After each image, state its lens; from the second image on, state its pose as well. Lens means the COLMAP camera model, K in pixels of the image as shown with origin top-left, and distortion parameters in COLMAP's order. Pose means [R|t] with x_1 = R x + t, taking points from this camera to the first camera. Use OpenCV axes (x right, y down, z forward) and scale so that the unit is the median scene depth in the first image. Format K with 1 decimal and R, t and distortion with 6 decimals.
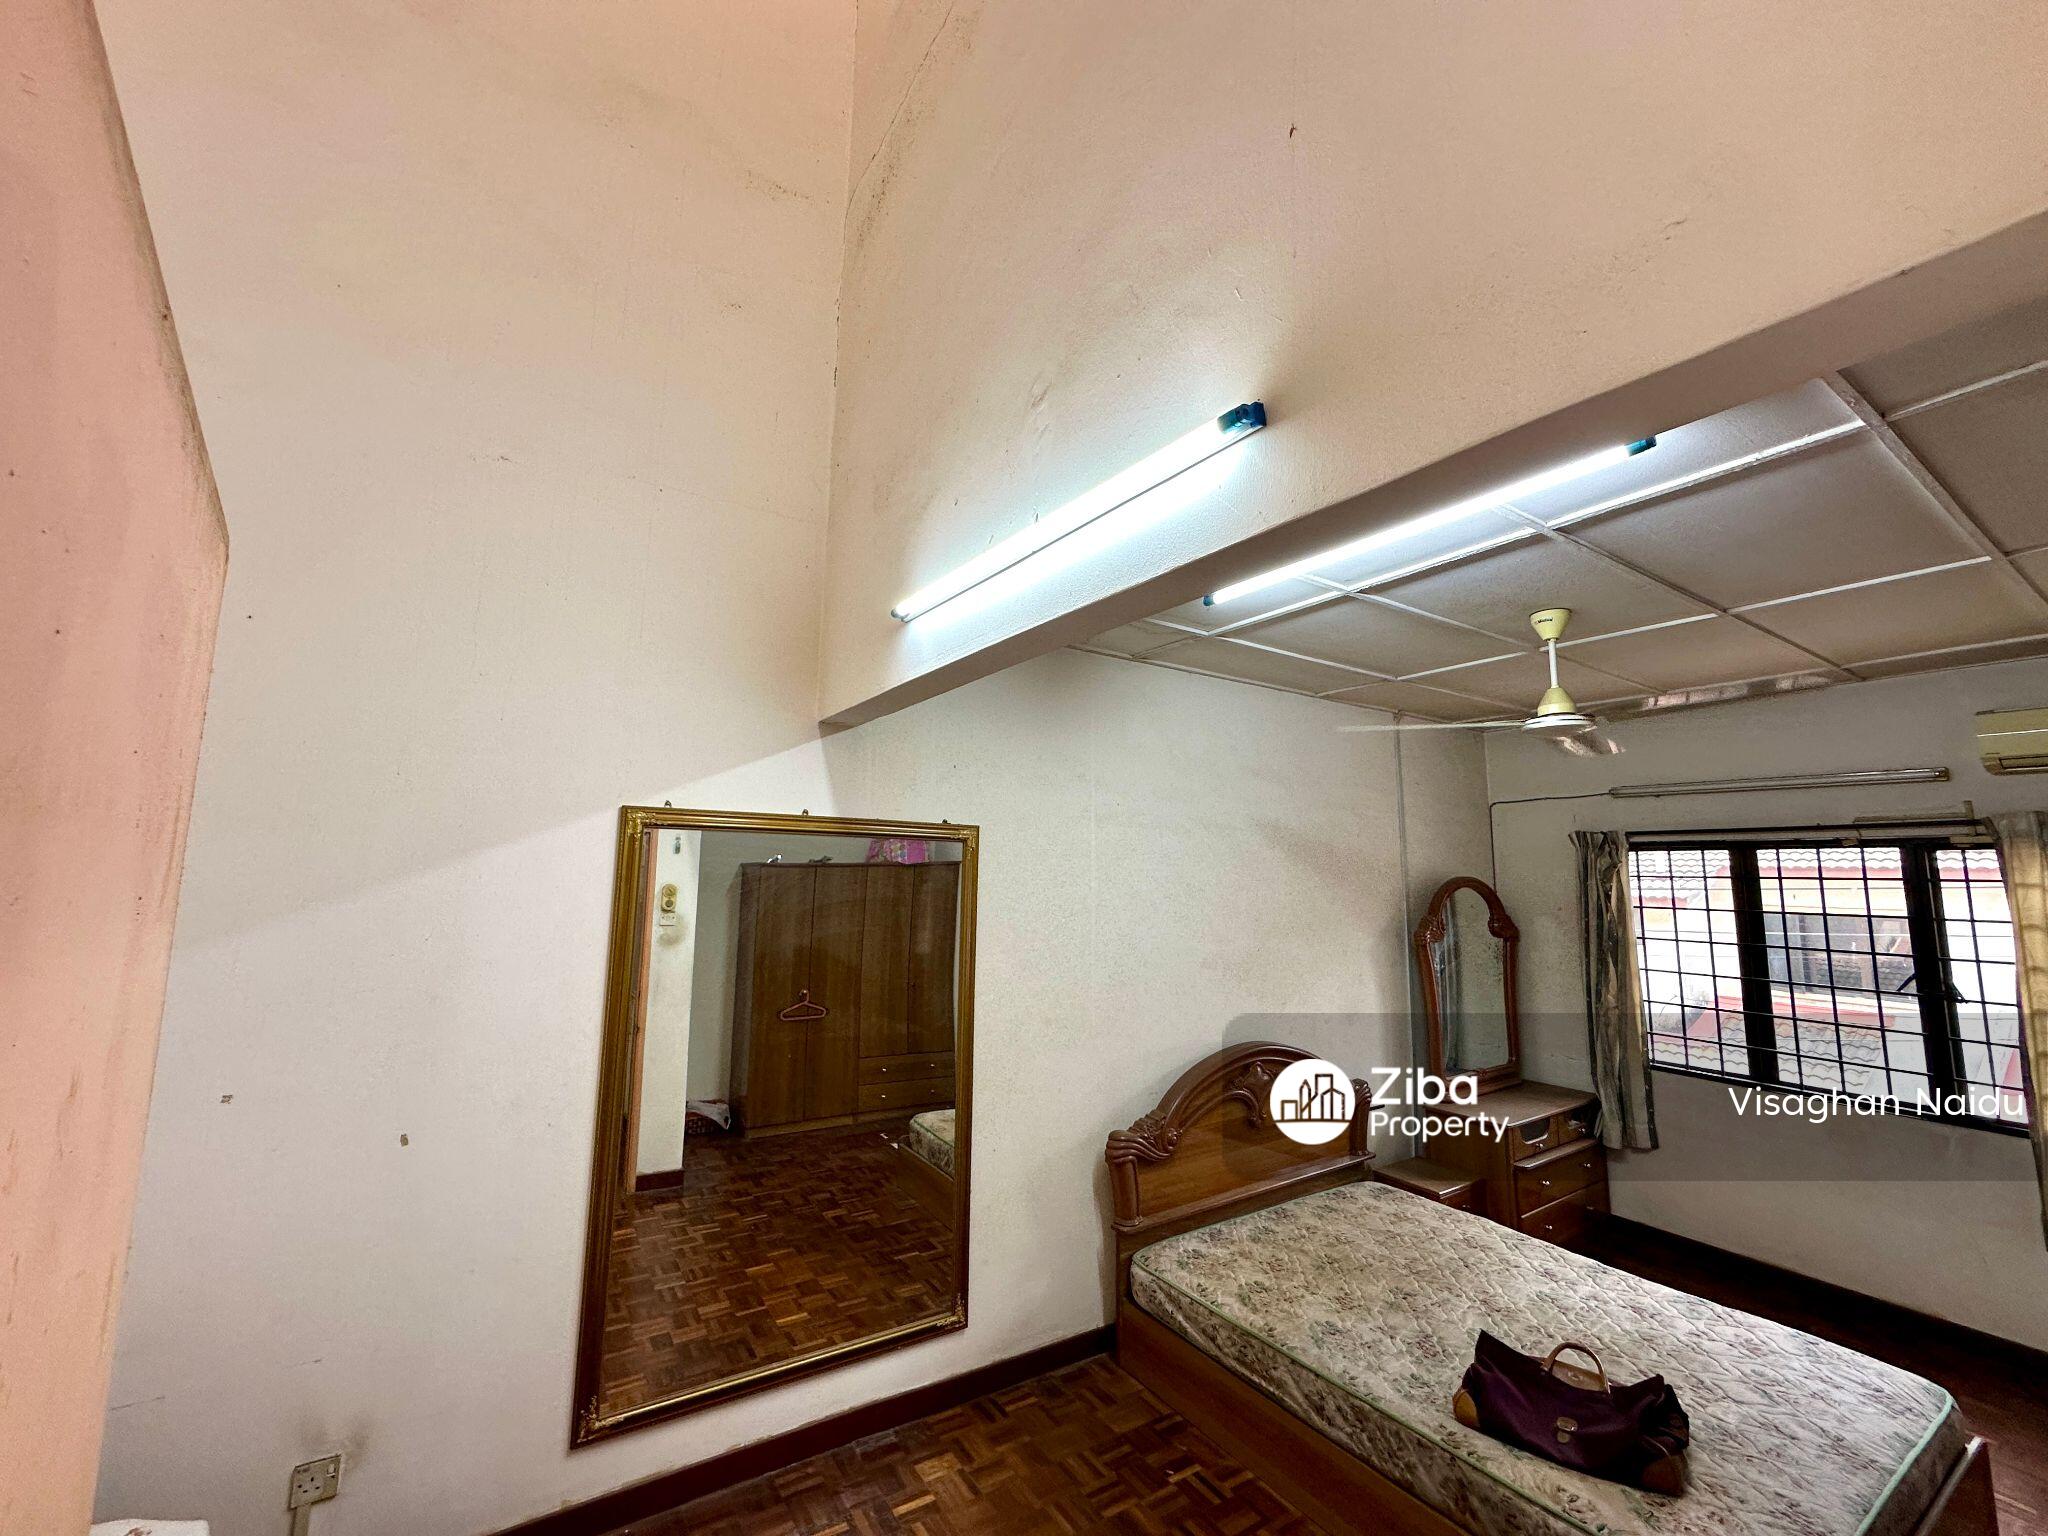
lens RADIAL K [[815.8, 0, 1022.9], [0, 815.8, 763.6], [0, 0, 1]] dist [-0.003965, 0.000625]
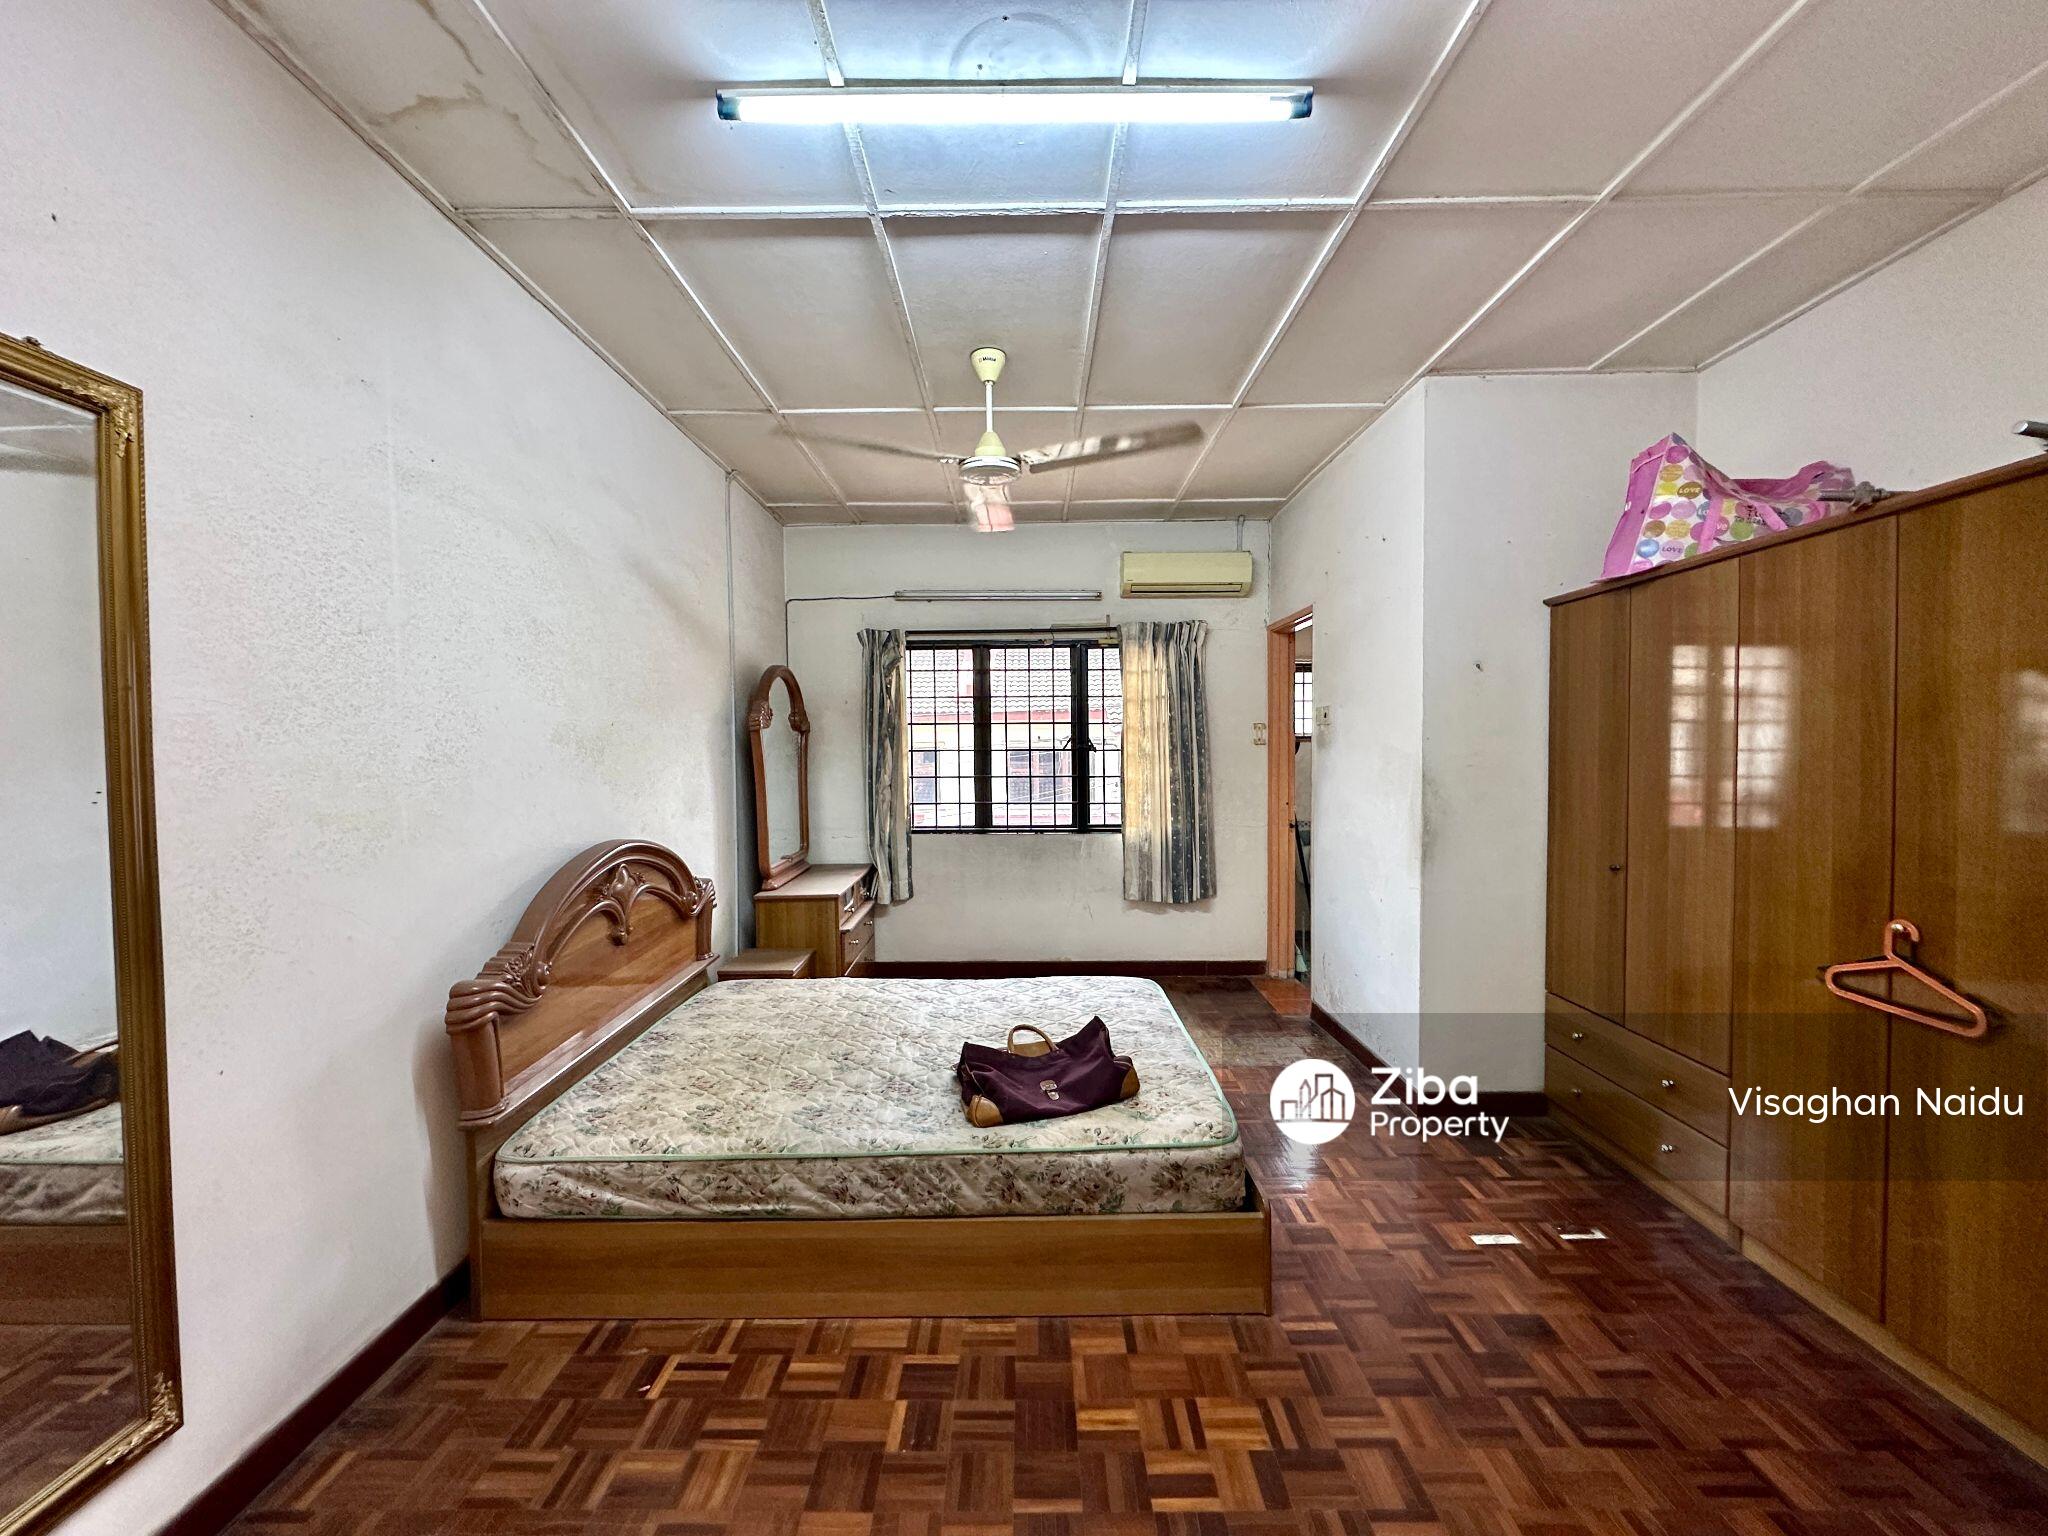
lens RADIAL K [[815.8, 0, 1021.9], [0, 815.8, 765.0], [0, 0, 1]] dist [-0.003965, 0.000625]
pose [[0.542854, -0.040333, 0.838858, -0.182479], [-0.092962, 0.989822, 0.107751, 0.196437], [-0.834666, -0.136475, 0.533579, 0.364337]]
